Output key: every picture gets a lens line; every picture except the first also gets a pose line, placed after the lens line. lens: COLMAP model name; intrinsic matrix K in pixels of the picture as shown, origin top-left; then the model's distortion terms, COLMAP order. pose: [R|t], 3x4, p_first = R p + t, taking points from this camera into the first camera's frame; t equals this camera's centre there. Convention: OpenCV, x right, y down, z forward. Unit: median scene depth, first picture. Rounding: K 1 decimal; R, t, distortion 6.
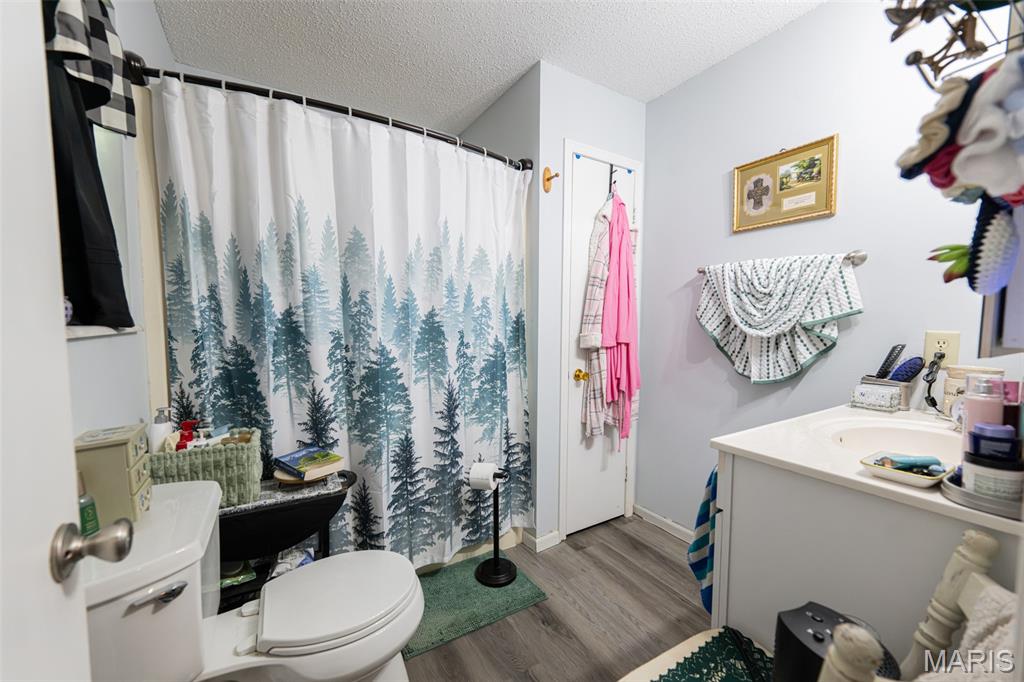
lens RADIAL K [[404.8, 0, 513.9], [0, 404.8, 345.8], [0, 0, 1]] dist [0.001676, -0.000963]
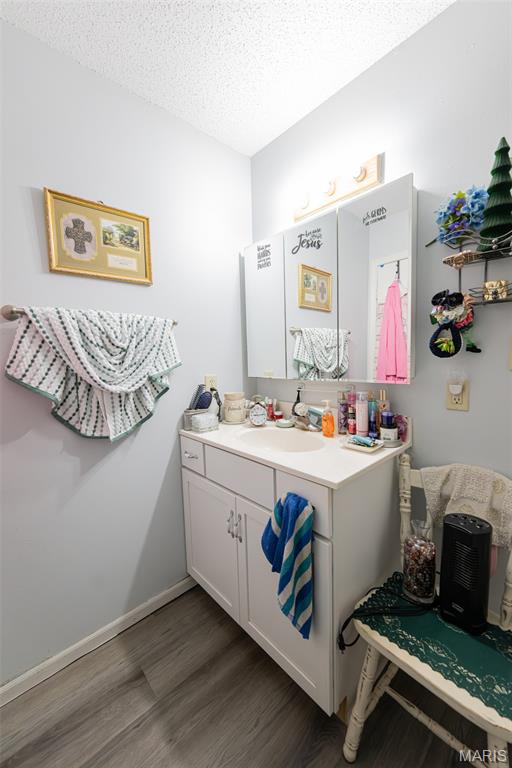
lens RADIAL K [[303.6, 0, 255.7], [0, 303.6, 383.3], [0, 0, 1]] dist [0.001676, -0.000963]
pose [[-0.193832, -0.083878, 0.977442, -0.279927], [0.094839, 0.990070, 0.103768, -0.149531], [-0.976440, 0.112813, -0.183952, 1.371556]]
